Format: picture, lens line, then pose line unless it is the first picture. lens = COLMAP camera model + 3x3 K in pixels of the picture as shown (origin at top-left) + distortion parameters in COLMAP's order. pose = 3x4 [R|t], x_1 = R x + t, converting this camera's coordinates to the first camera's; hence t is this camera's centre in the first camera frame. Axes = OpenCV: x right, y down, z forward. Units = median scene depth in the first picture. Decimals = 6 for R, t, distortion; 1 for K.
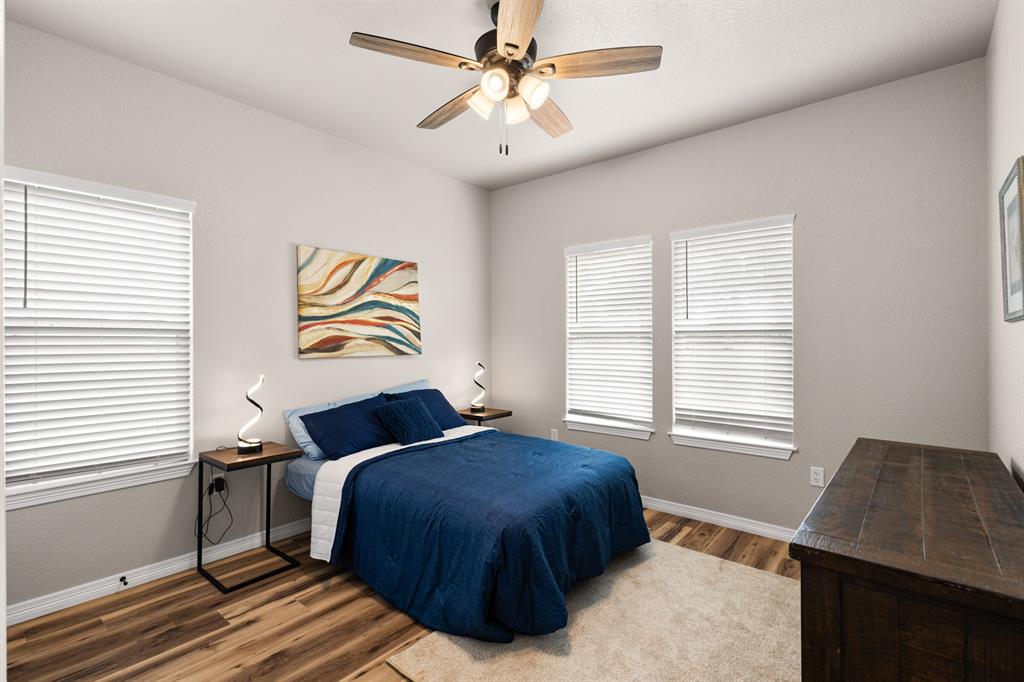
lens RADIAL K [[470.9, 0, 504.1], [0, 470.9, 342.3], [0, 0, 1]] dist [0.007125, -0.001437]
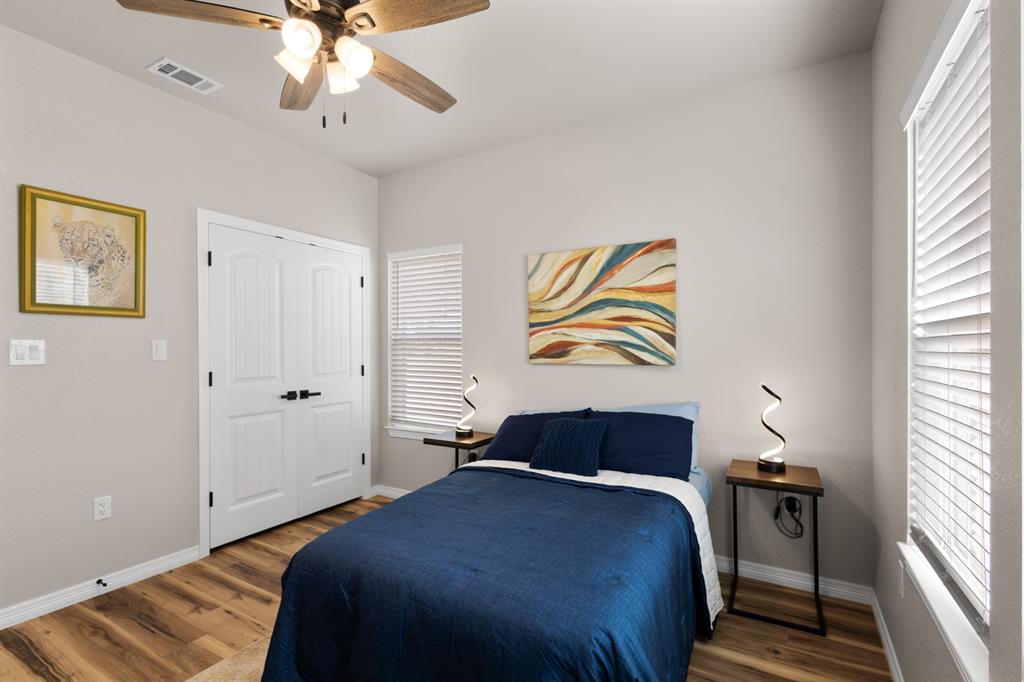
lens RADIAL K [[470.9, 0, 502.0], [0, 470.9, 342.9], [0, 0, 1]] dist [0.007125, -0.001437]
pose [[0.166521, -0.013489, -0.985946, 0.554371], [-0.009752, 0.999835, -0.015326, 0.005332], [0.985990, 0.012167, 0.166362, 0.721535]]
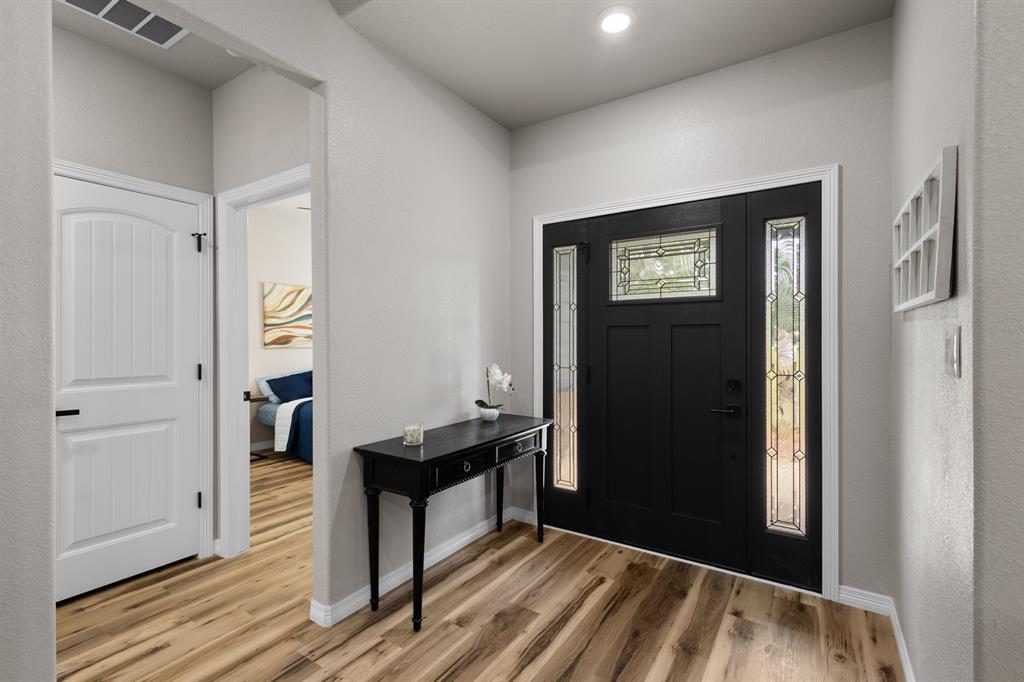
lens RADIAL K [[470.9, 0, 503.3], [0, 470.9, 341.1], [0, 0, 1]] dist [0.007125, -0.001437]
pose [[0.993412, 0.000036, 0.114599, 0.224086], [-0.000561, 0.999990, 0.004547, -0.000519], [-0.114597, -0.004581, 0.993401, -0.772930]]
